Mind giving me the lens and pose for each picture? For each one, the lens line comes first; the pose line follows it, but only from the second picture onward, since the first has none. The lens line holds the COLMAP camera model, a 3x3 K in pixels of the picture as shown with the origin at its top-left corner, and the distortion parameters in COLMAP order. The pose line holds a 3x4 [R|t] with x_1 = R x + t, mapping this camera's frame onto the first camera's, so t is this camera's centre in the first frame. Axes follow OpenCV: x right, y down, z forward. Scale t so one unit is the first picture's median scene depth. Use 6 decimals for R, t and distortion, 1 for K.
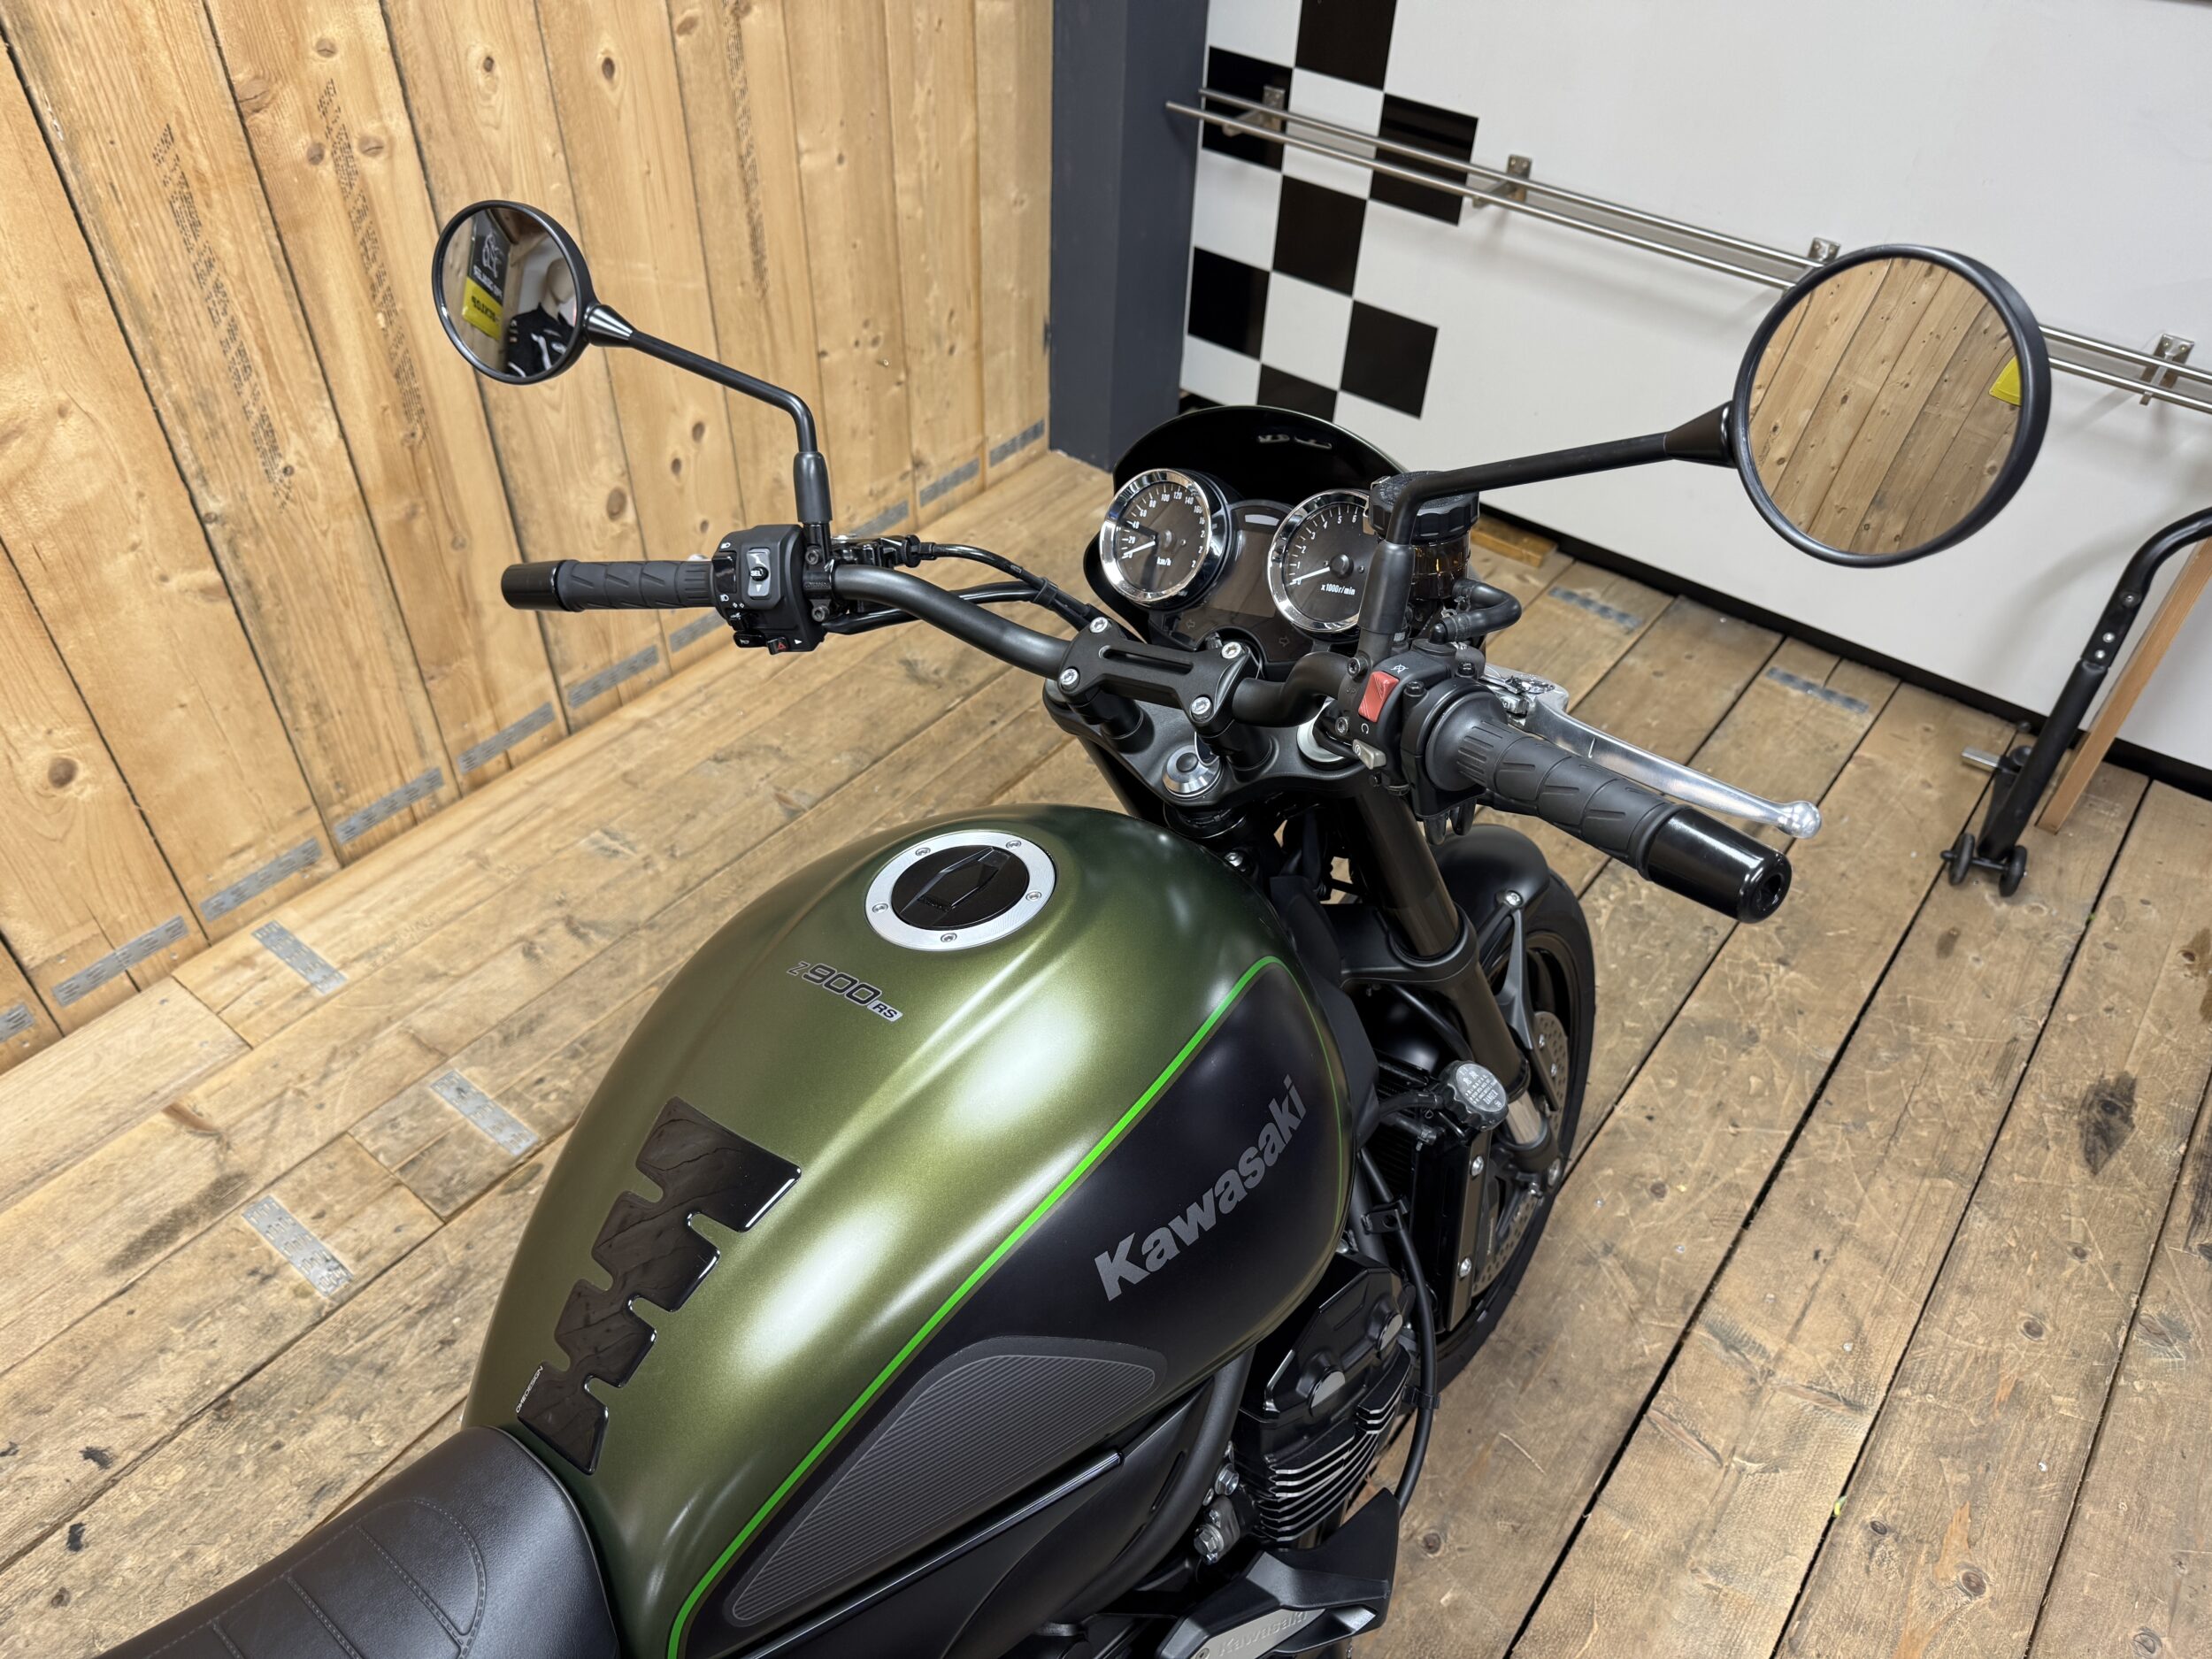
lens RADIAL K [[1578.6, 0, 1105.0], [0, 1578.6, 851.4], [0, 0, 1]] dist [0.010172, -0.017632]
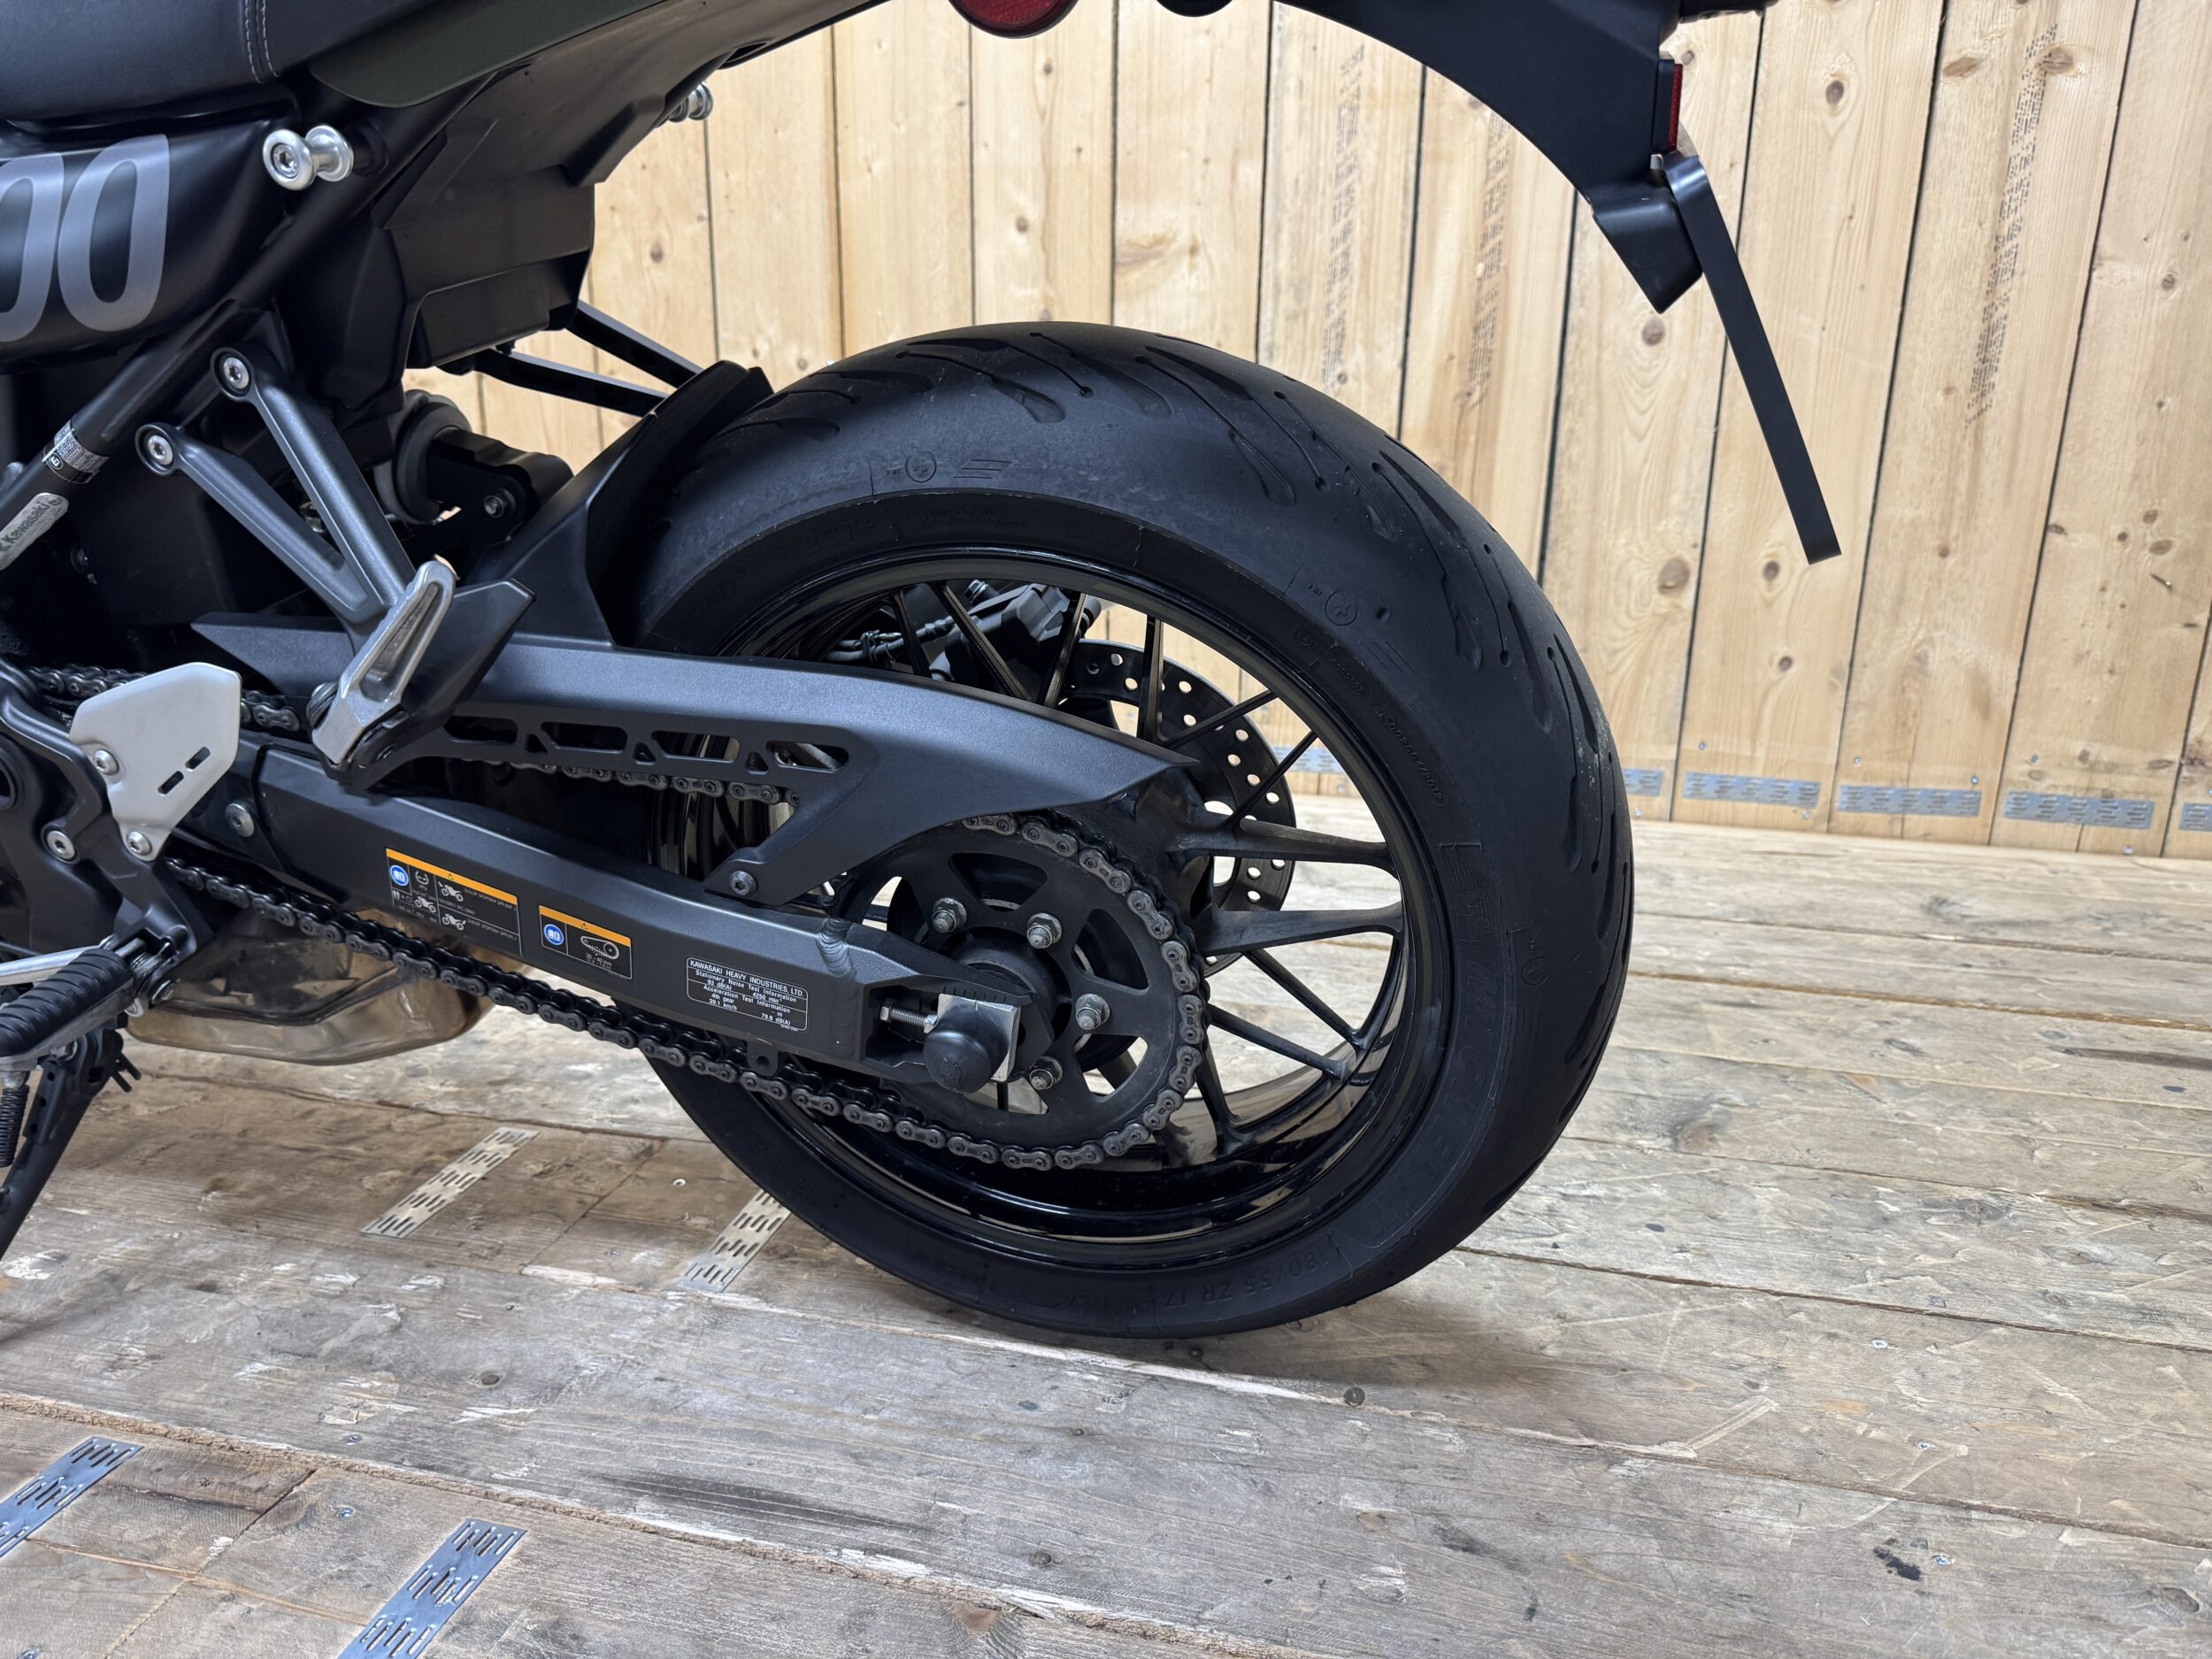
lens RADIAL K [[1578.6, 0, 1095.6], [0, 1578.6, 855.3], [0, 0, 1]] dist [0.010172, -0.017632]
pose [[0.396321, 0.237026, -0.886988, 0.447989], [-0.625846, 0.776606, -0.072109, 0.195251], [0.671749, 0.583696, 0.456128, 0.547685]]
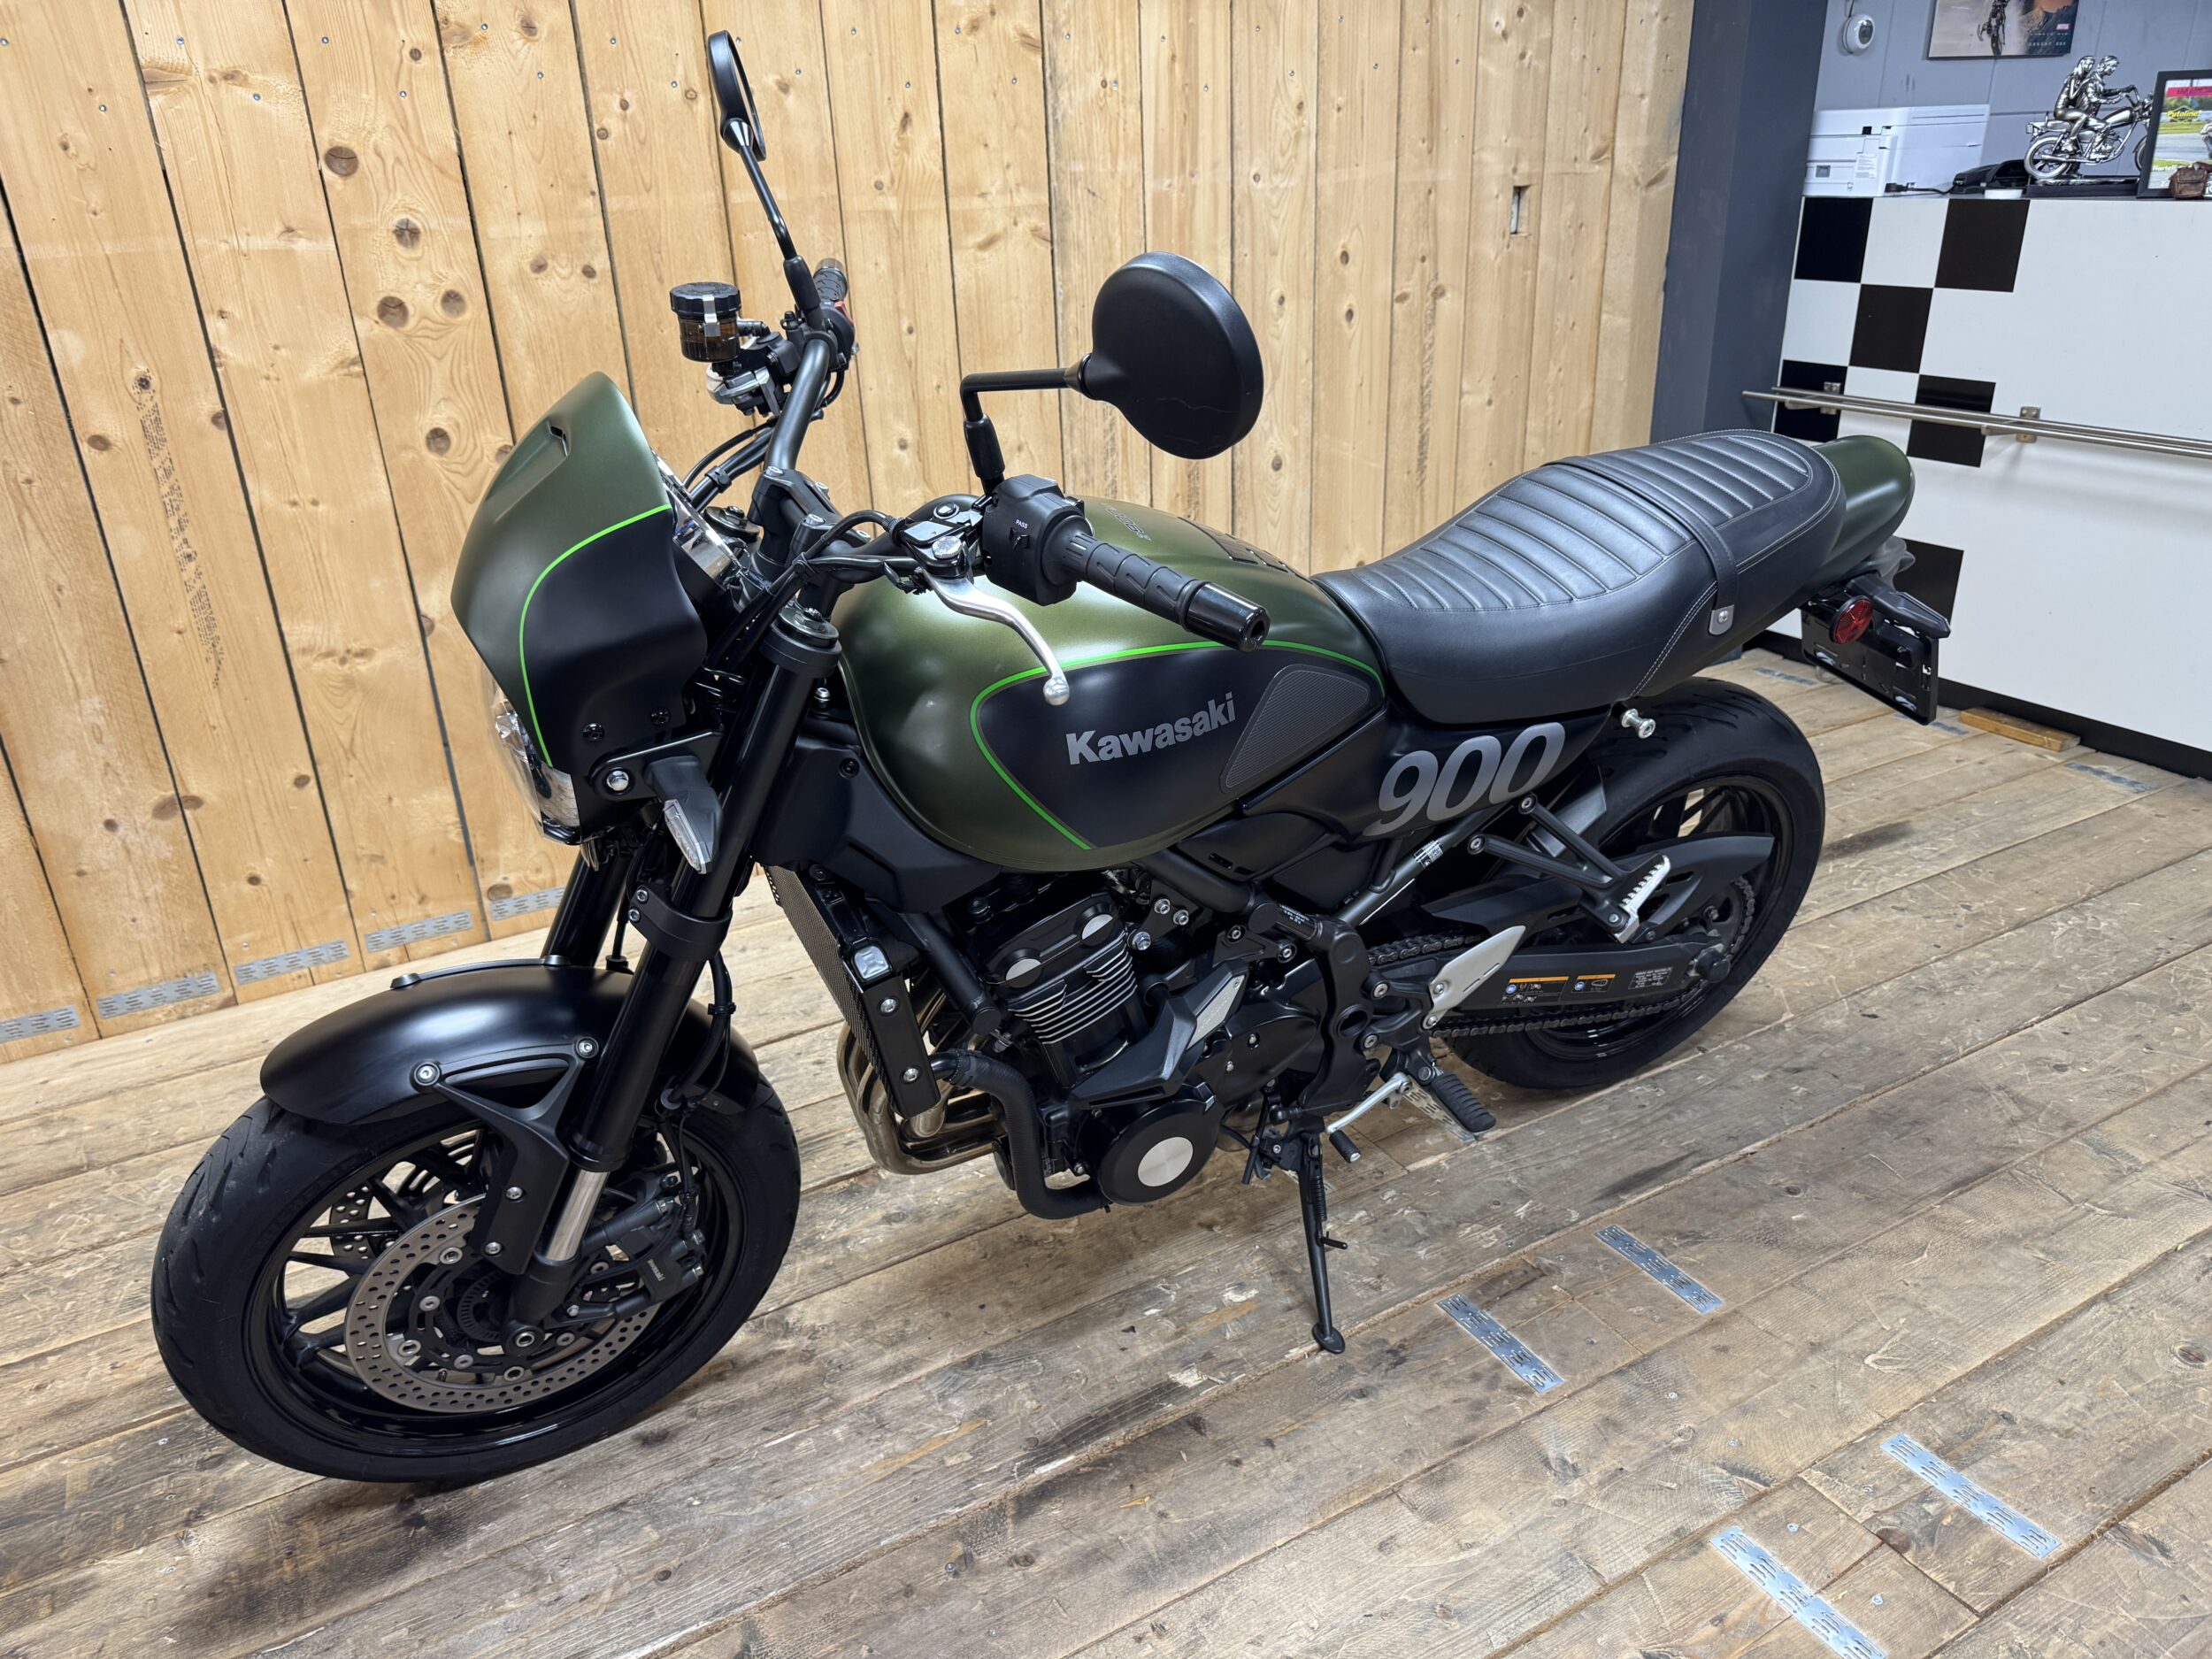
lens RADIAL K [[1578.6, 0, 1108.6], [0, 1578.6, 853.6], [0, 0, 1]] dist [0.010172, -0.017632]
pose [[0.918400, 0.095521, -0.383948, 0.130327], [-0.215359, 0.934756, -0.282581, 0.525436], [0.331905, 0.342210, 0.879051, -0.307179]]
